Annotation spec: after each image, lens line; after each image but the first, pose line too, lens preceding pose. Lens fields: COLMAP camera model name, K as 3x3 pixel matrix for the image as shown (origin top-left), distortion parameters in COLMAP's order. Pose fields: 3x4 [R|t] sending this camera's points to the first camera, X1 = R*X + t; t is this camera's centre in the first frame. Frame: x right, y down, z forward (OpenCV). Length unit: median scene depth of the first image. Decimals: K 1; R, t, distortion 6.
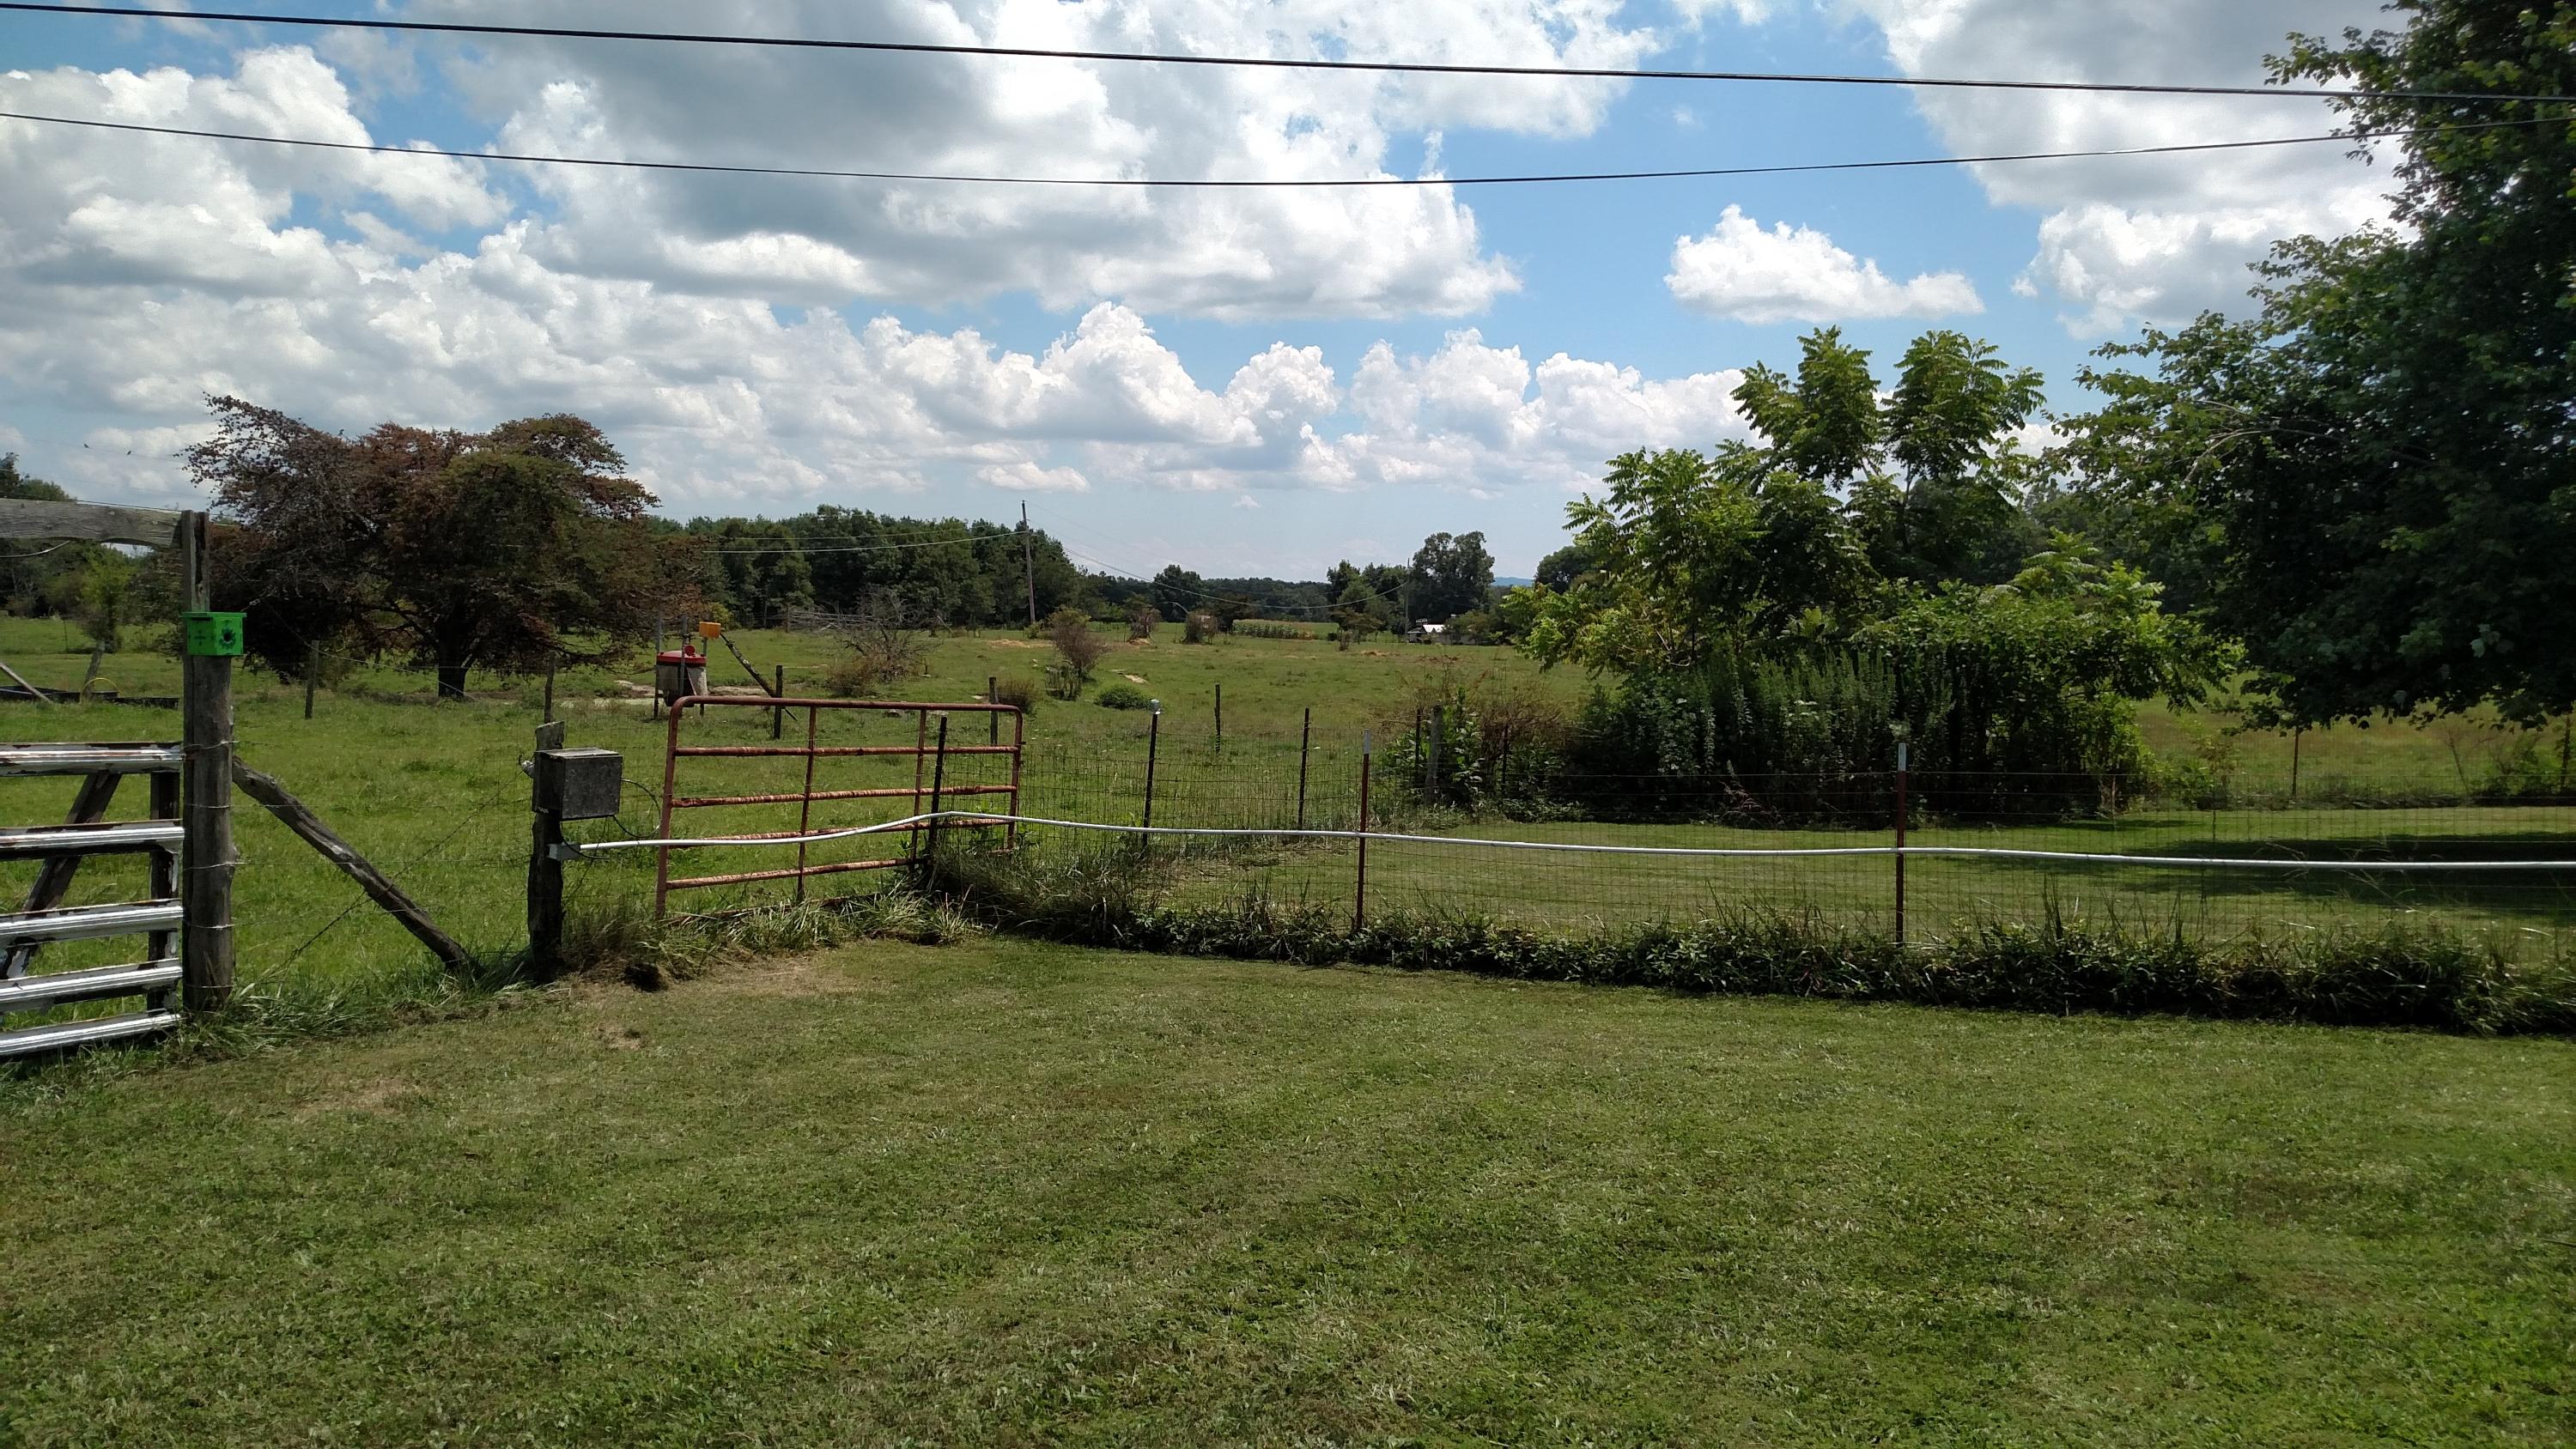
lens RADIAL K [[2021.4, 0, 1279.5], [0, 2021.4, 763.2], [0, 0, 1]] dist [0.141812, -0.270369]
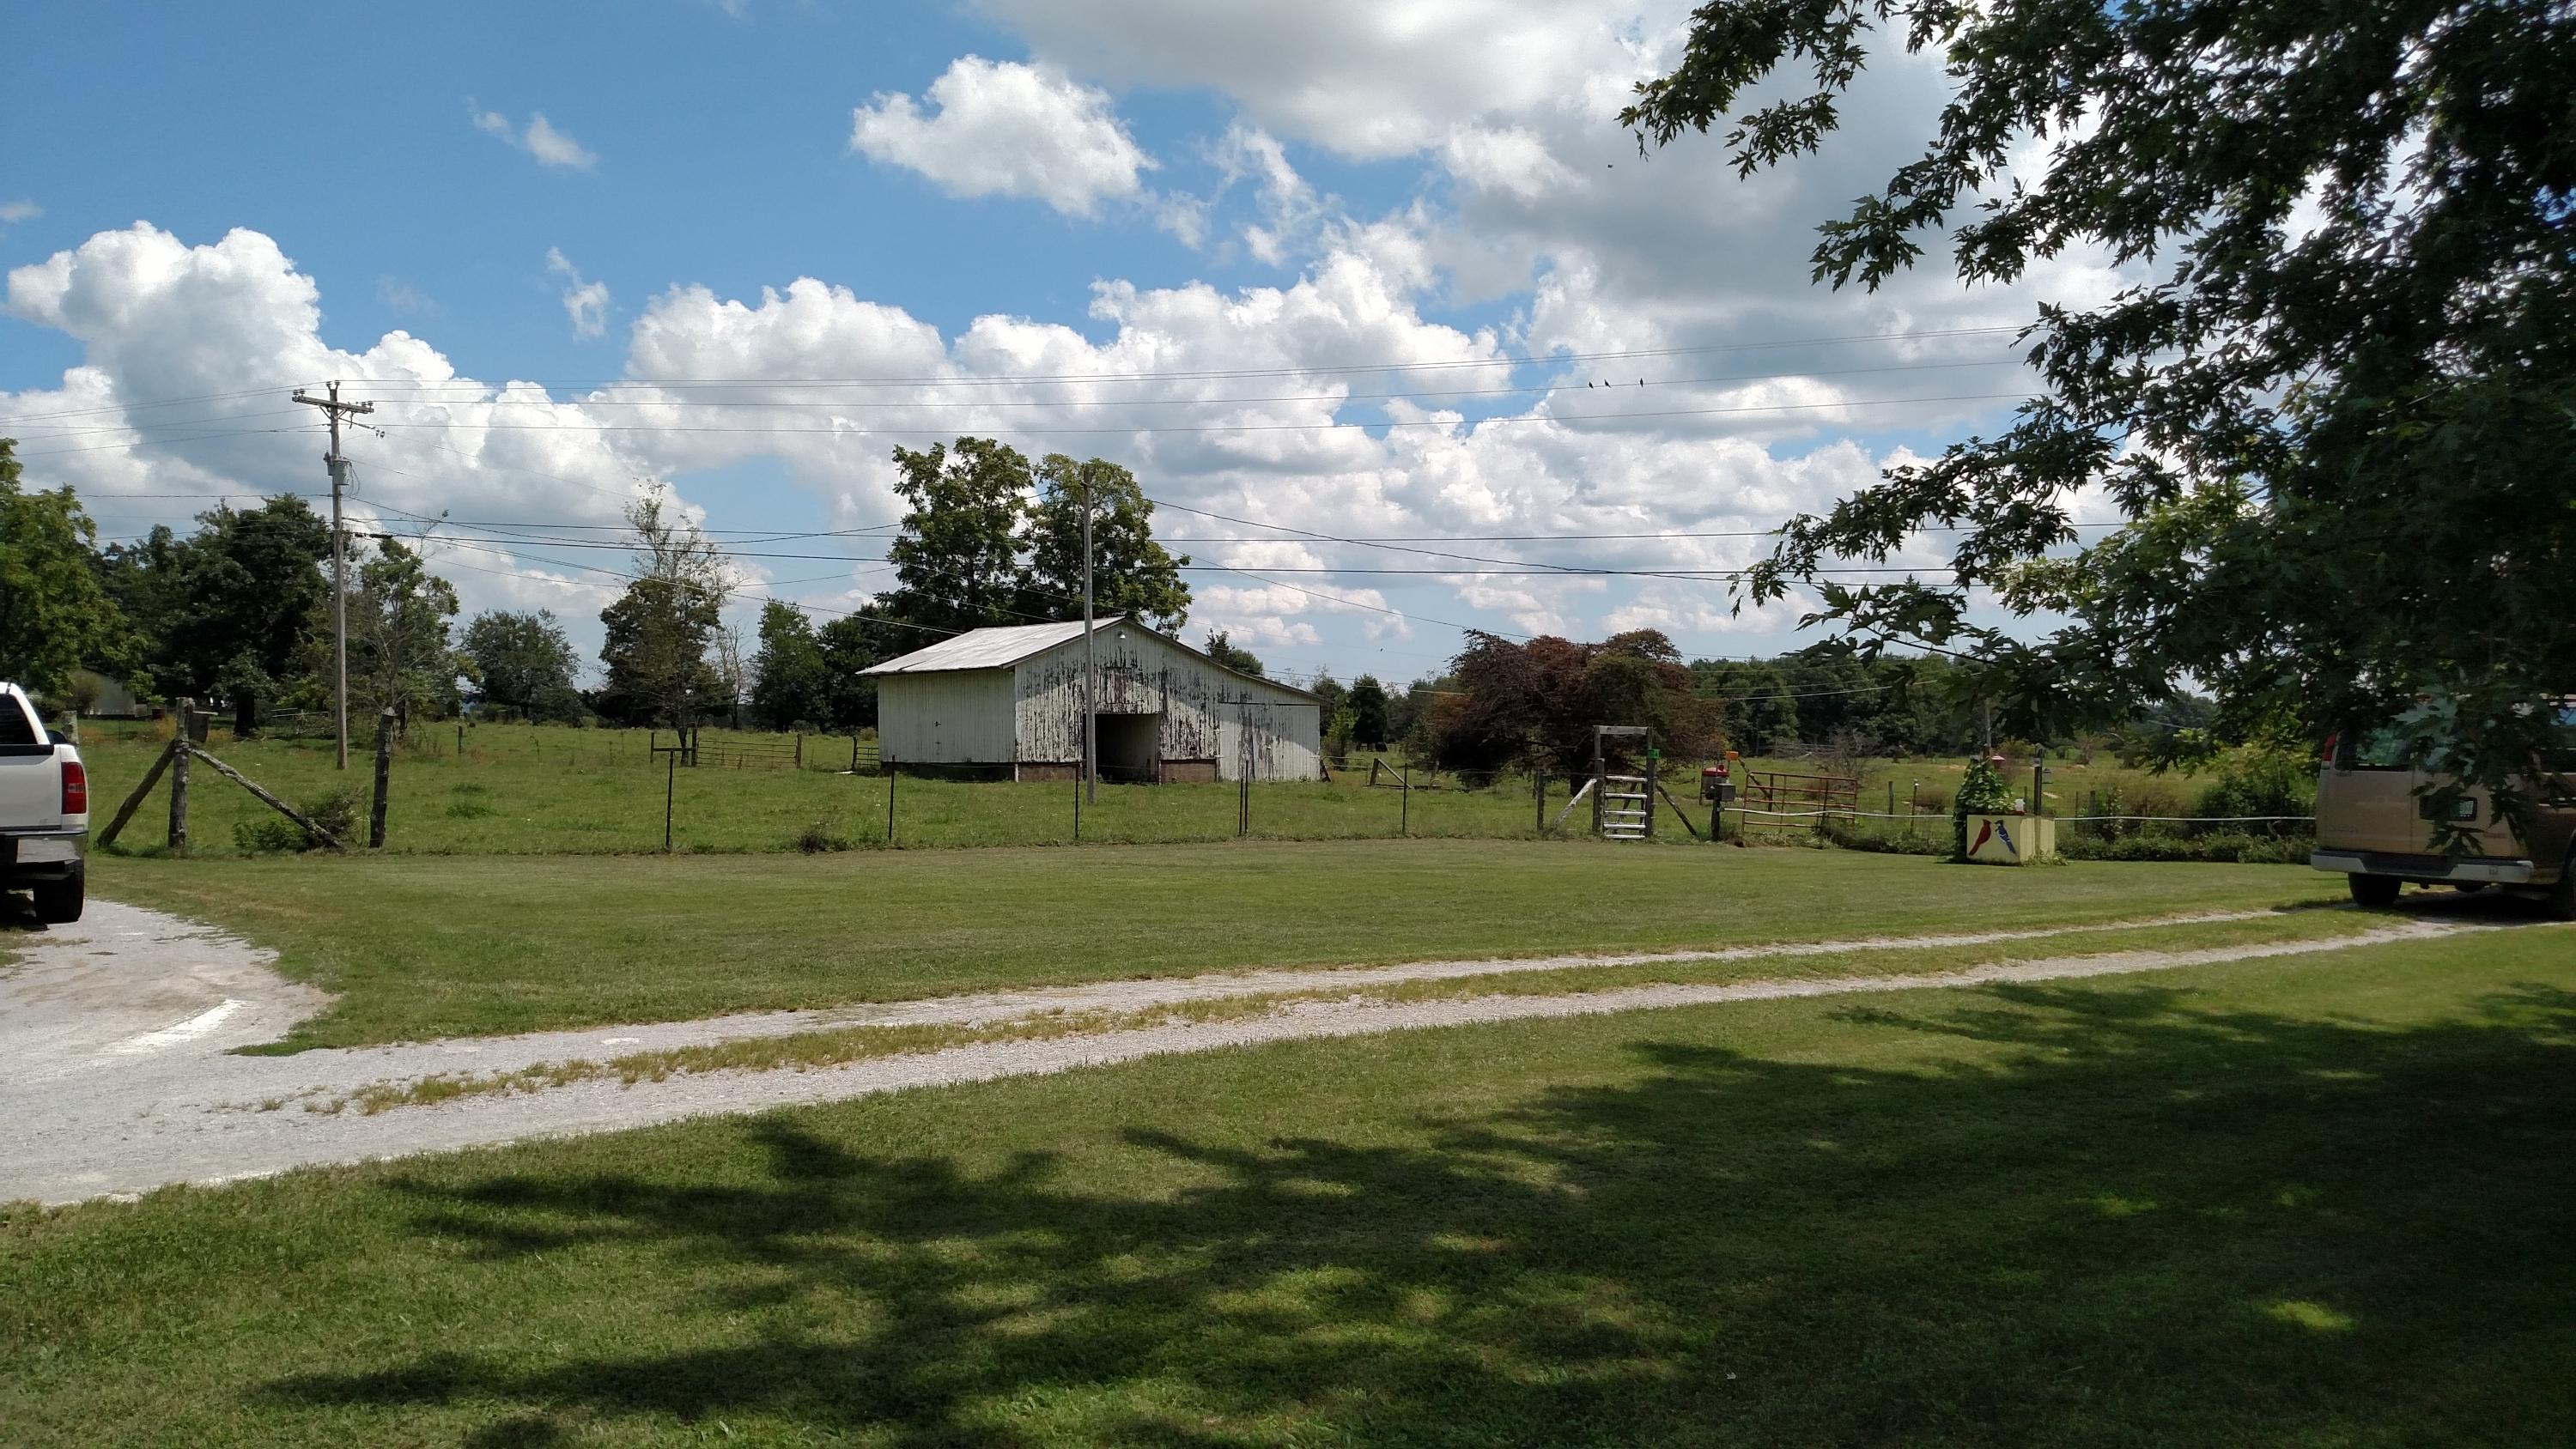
lens RADIAL K [[2021.4, 0, 1279.5], [0, 2021.4, 763.2], [0, 0, 1]] dist [0.141812, -0.270369]
pose [[0.889526, 0.004699, -0.456860, 0.157177], [-0.033534, 0.997922, -0.055028, 0.045721], [0.455652, 0.064269, 0.887835, -0.660257]]
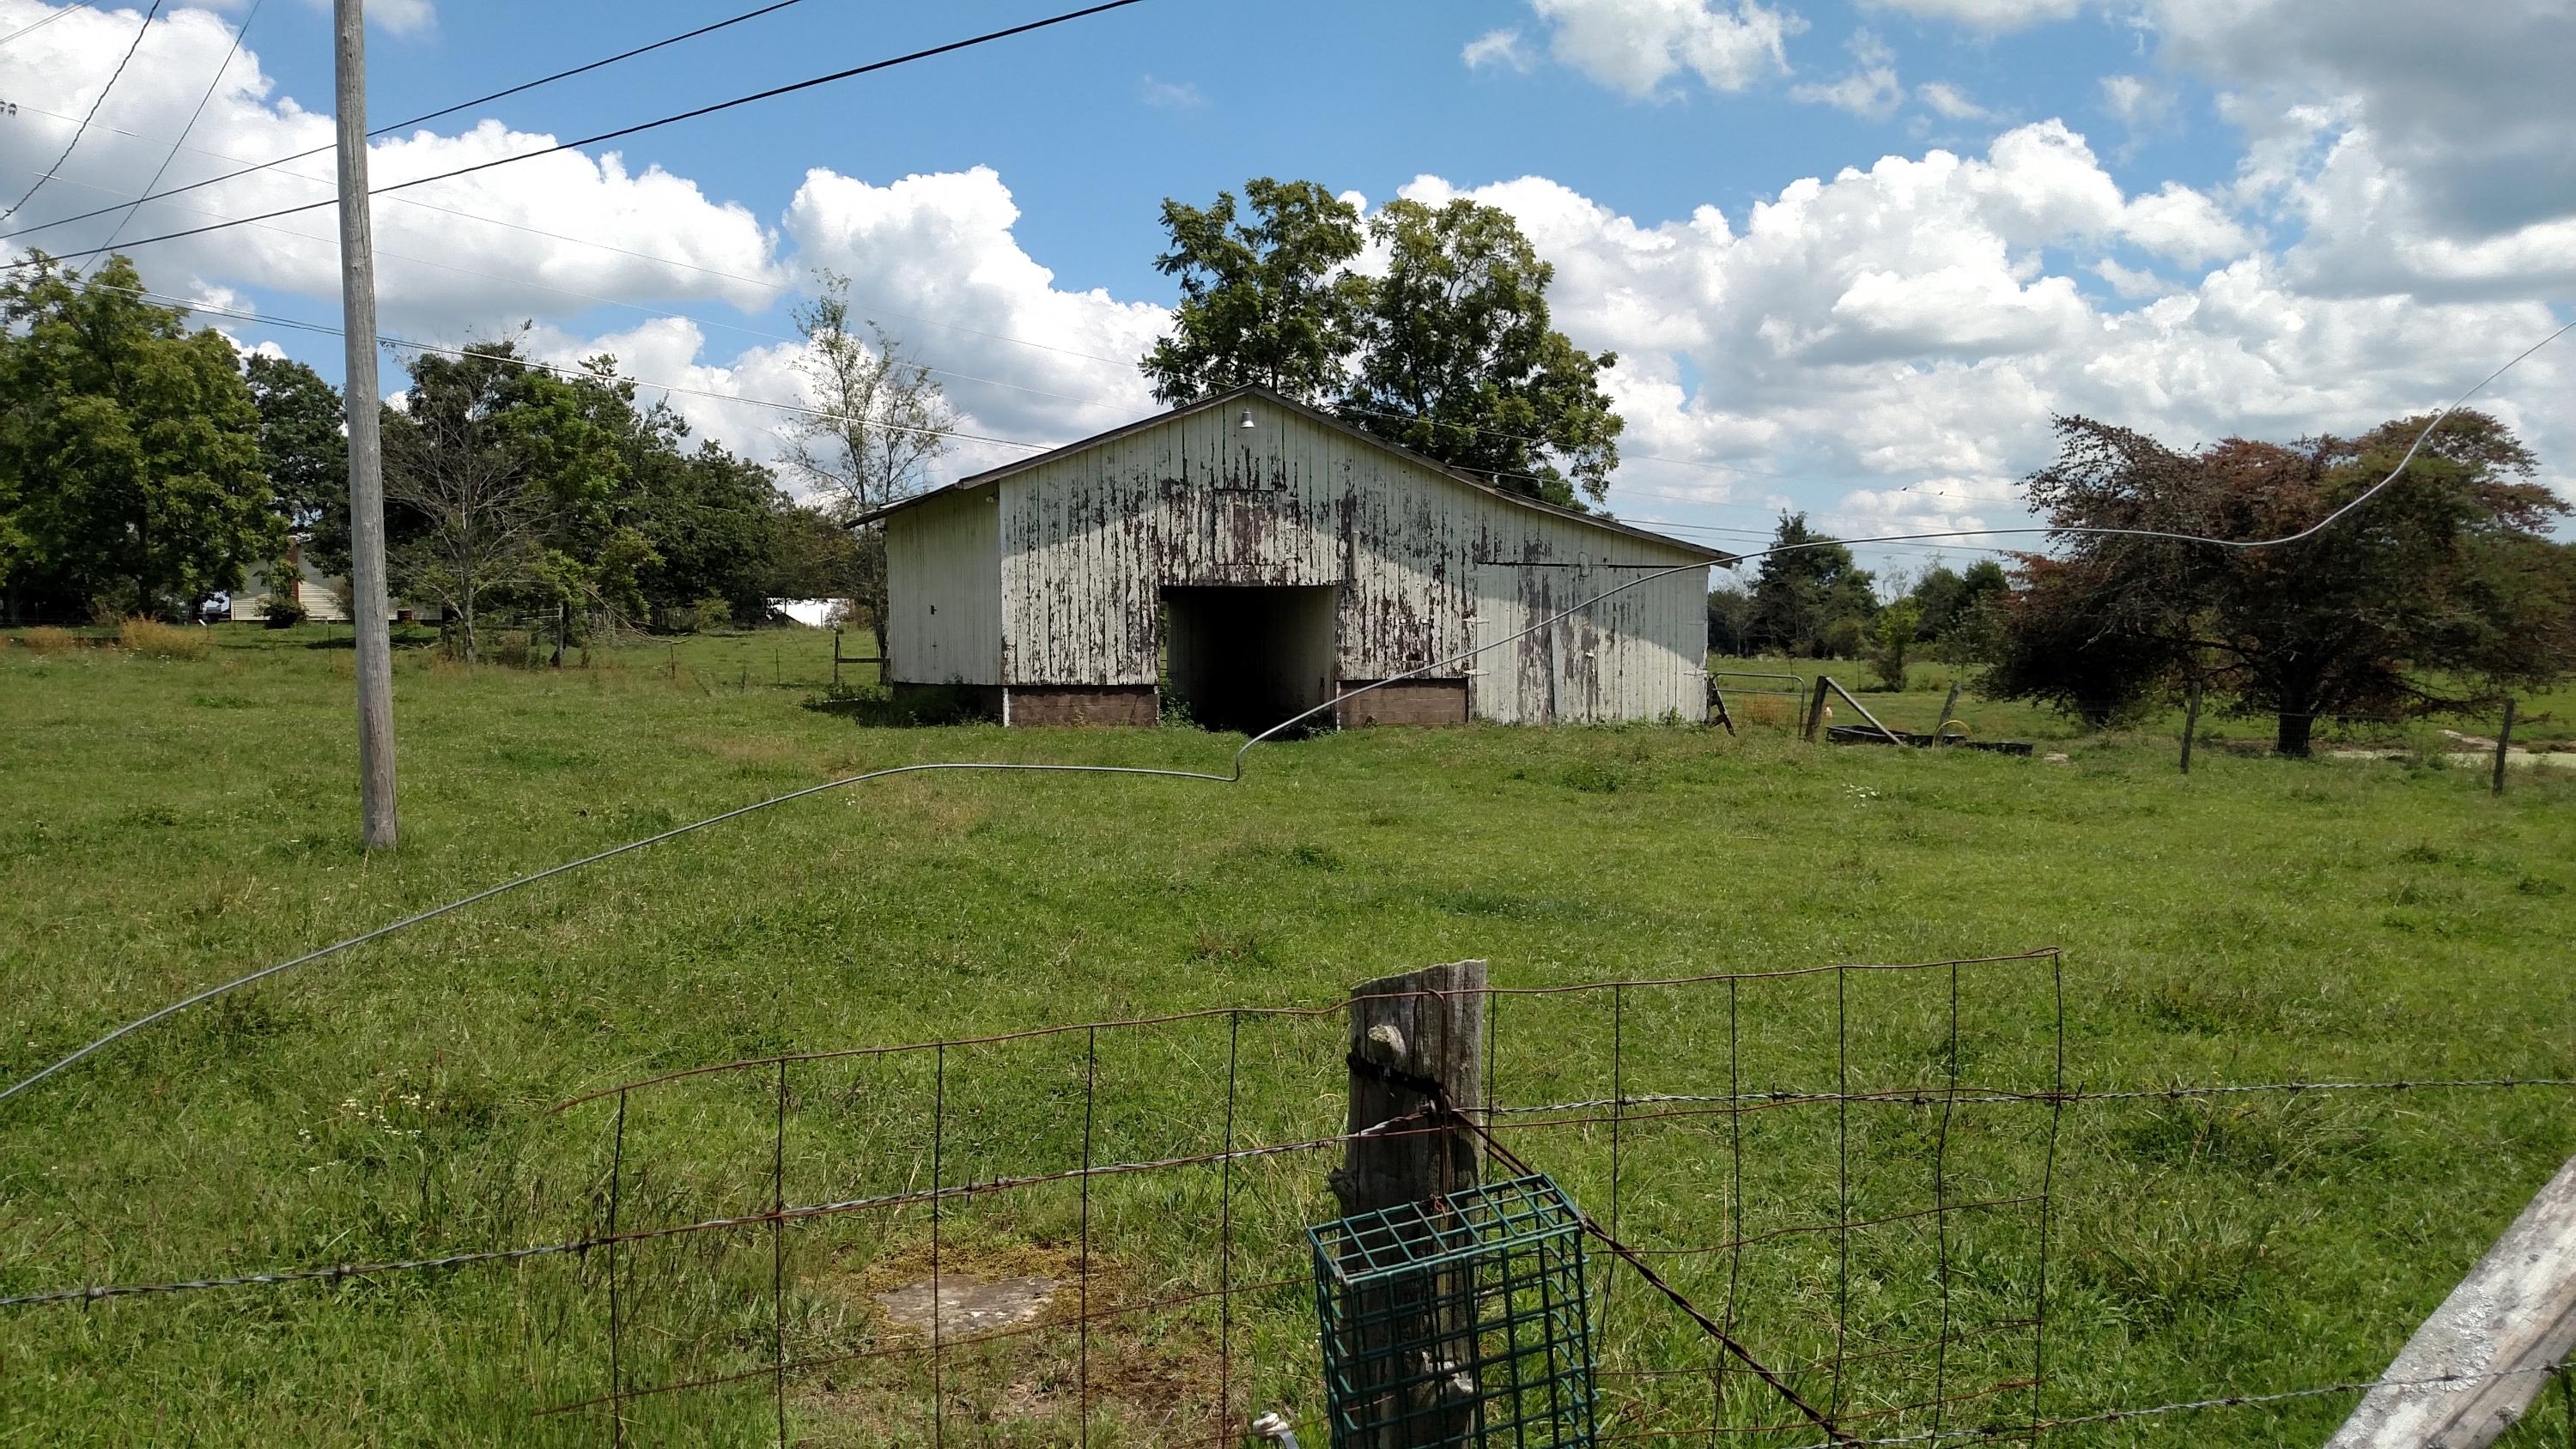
lens RADIAL K [[2021.4, 0, 1279.5], [0, 2021.4, 763.2], [0, 0, 1]] dist [0.141812, -0.270369]
pose [[0.704453, 0.036606, -0.708806, -0.101558], [-0.050769, 0.998710, 0.001120, -0.006078], [0.707932, 0.035196, 0.705403, 0.102798]]
